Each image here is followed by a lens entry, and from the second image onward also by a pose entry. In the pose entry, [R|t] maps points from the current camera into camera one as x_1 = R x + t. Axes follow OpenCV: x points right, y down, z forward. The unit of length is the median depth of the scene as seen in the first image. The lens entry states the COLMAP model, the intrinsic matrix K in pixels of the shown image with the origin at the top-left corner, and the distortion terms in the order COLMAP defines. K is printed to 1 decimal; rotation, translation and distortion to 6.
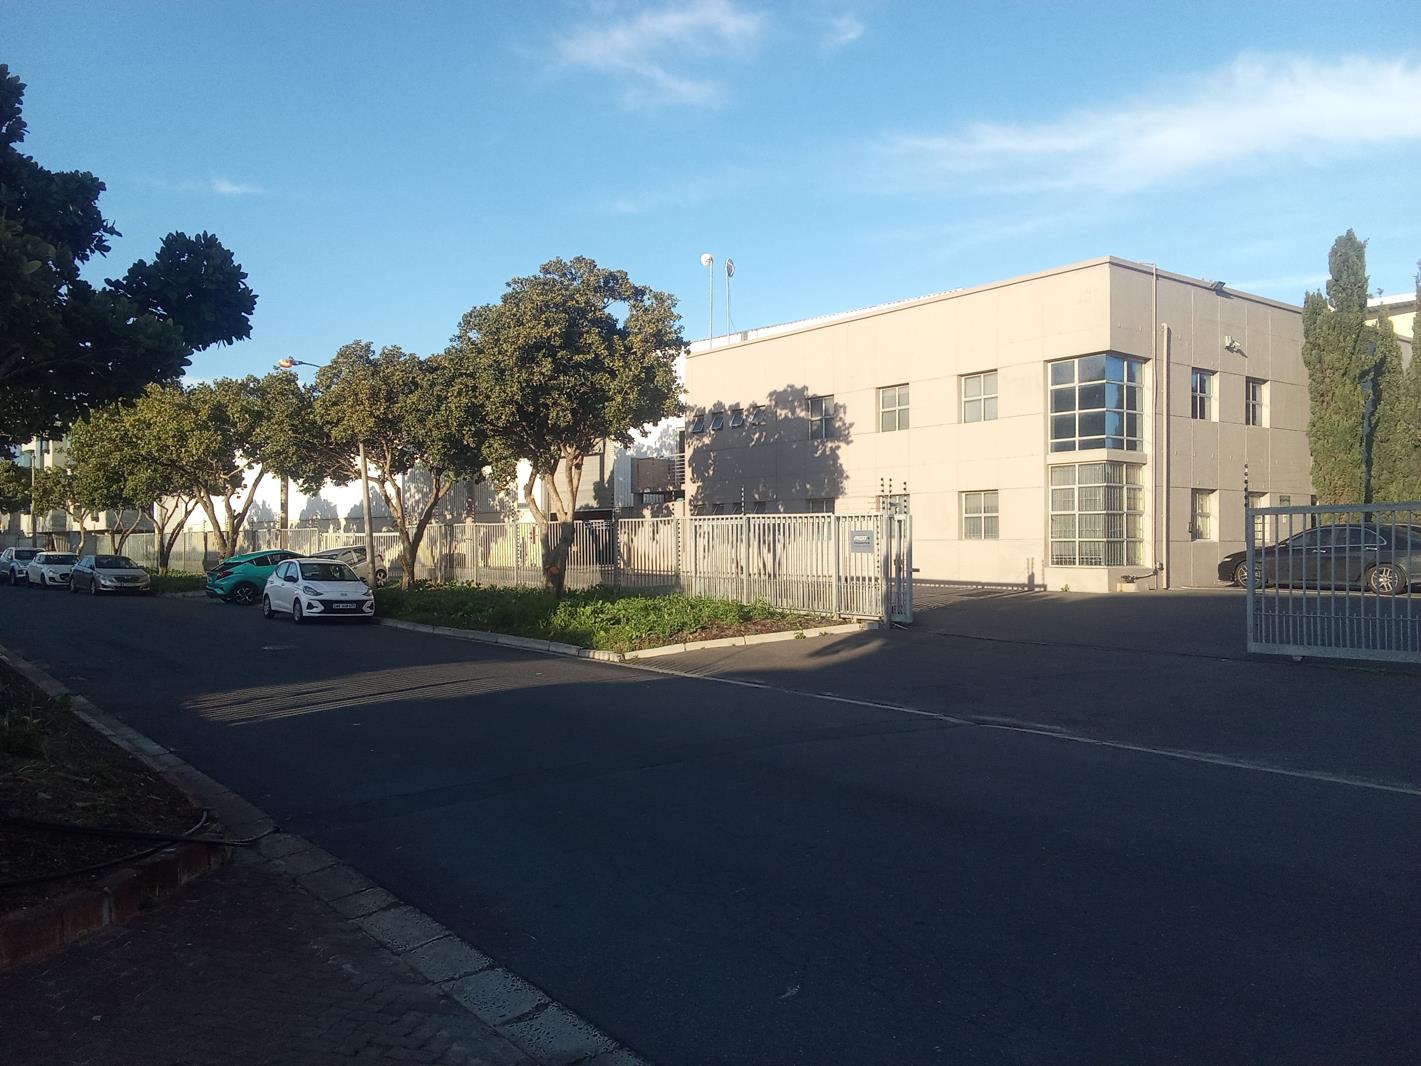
lens RADIAL K [[1121.0, 0, 710.5], [0, 1121.0, 533.0], [0, 0, 1]] dist [0.088911, -0.142609]
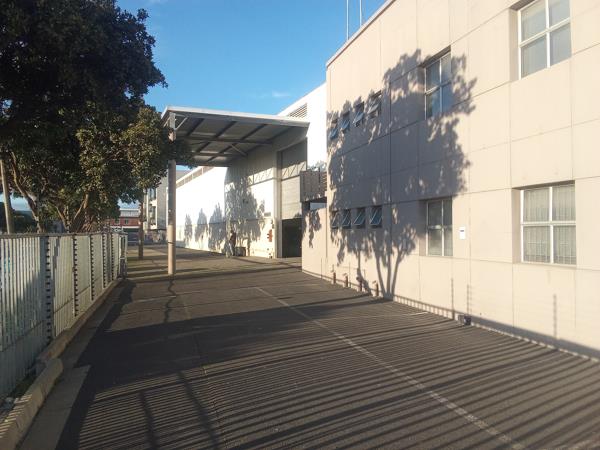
lens RADIAL K [[473.3, 0, 300.0], [0, 473.3, 225.0], [0, 0, 1]] dist [0.088911, -0.142609]
pose [[0.206929, 0.009907, -0.978306, 0.385066], [-0.003837, 0.999949, 0.009315, -0.016308], [0.978348, 0.001826, 0.206957, 0.862927]]
